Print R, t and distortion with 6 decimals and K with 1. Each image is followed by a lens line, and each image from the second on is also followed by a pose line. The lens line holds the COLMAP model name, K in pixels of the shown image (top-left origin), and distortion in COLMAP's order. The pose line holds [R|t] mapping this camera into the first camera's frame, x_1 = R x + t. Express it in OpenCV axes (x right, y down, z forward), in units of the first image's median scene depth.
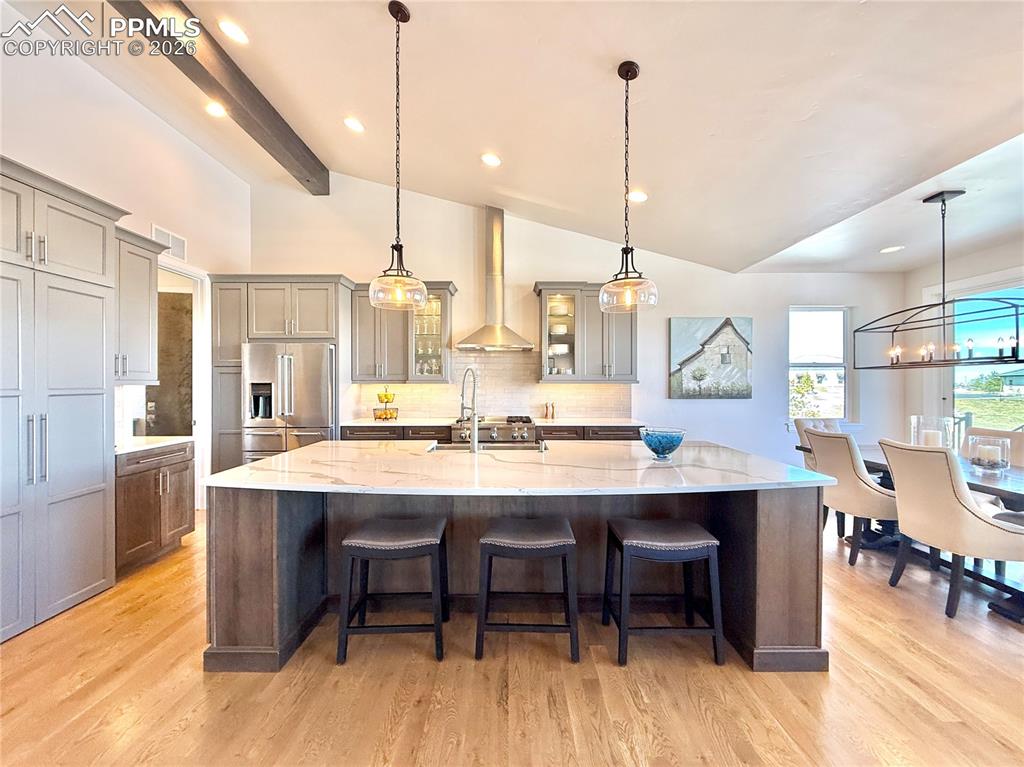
lens RADIAL K [[408.4, 0, 507.7], [0, 408.4, 384.7], [0, 0, 1]] dist [-0.001516, 0.000106]
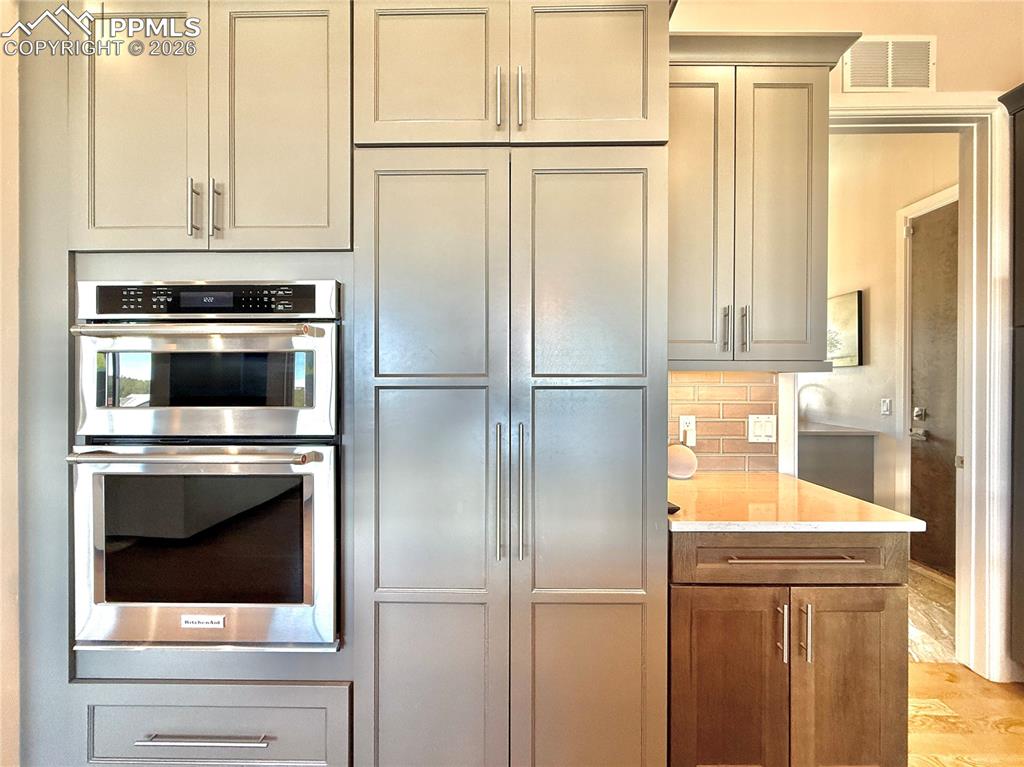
lens RADIAL K [[408.4, 0, 507.7], [0, 408.4, 384.7], [0, 0, 1]] dist [-0.001516, 0.000106]
pose [[-0.002708, 0.003327, -0.999991, -0.370812], [-0.005252, 0.999981, 0.003341, 0.013127], [0.999983, 0.005261, -0.002690, 0.578211]]
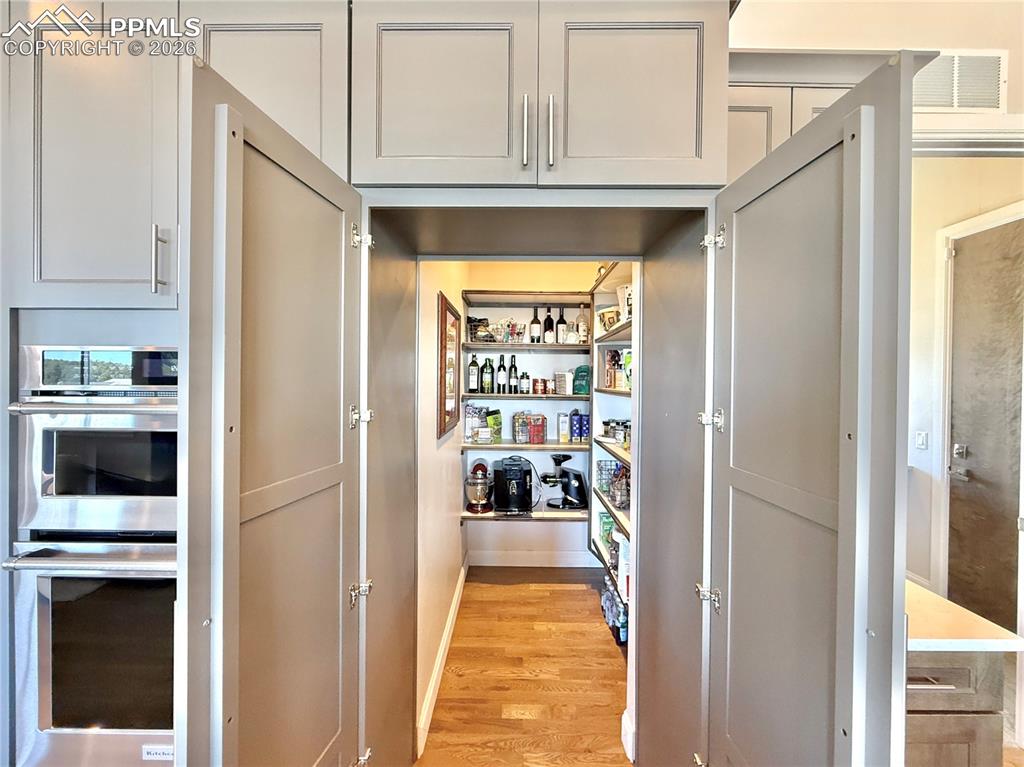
lens RADIAL K [[416.4, 0, 508.0], [0, 416.4, 384.5], [0, 0, 1]] dist [-0.000314, -0.000362]
pose [[0.000700, 0.008175, -0.999966, -0.413807], [-0.012627, 0.999887, 0.008166, -0.042754], [0.999920, 0.012621, 0.000803, 0.561262]]
